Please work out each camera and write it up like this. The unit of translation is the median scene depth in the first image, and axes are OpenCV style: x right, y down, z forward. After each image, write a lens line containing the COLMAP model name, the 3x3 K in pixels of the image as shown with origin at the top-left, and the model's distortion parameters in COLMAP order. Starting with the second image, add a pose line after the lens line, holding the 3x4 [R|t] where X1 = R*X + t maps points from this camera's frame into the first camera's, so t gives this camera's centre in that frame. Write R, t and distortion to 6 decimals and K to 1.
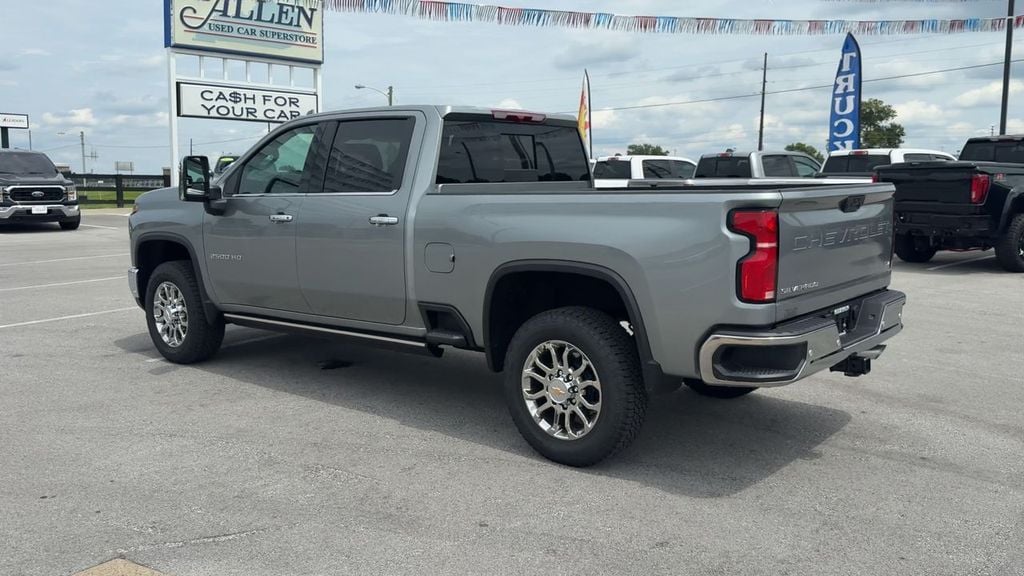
lens RADIAL K [[885.5, 0, 514.6], [0, 885.5, 285.1], [0, 0, 1]] dist [0.090955, -0.109889]
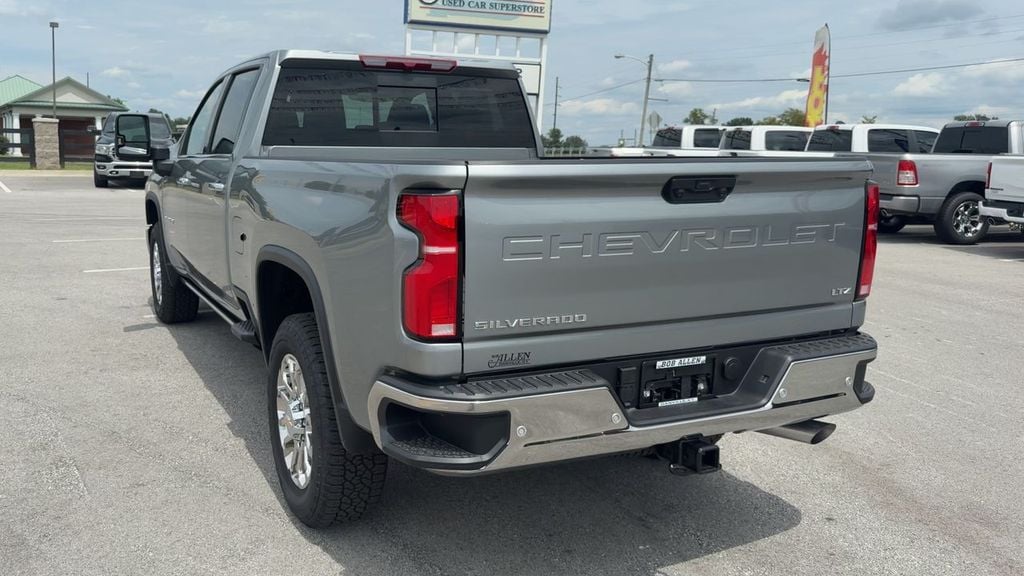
lens RADIAL K [[809.0, 0, 510.5], [0, 809.0, 279.6], [0, 0, 1]] dist [0.060443, -0.077880]
pose [[0.897079, 0.086597, -0.433302, 0.205054], [-0.070357, 0.996091, 0.053412, -0.020683], [0.436234, -0.017429, 0.899665, 0.186113]]
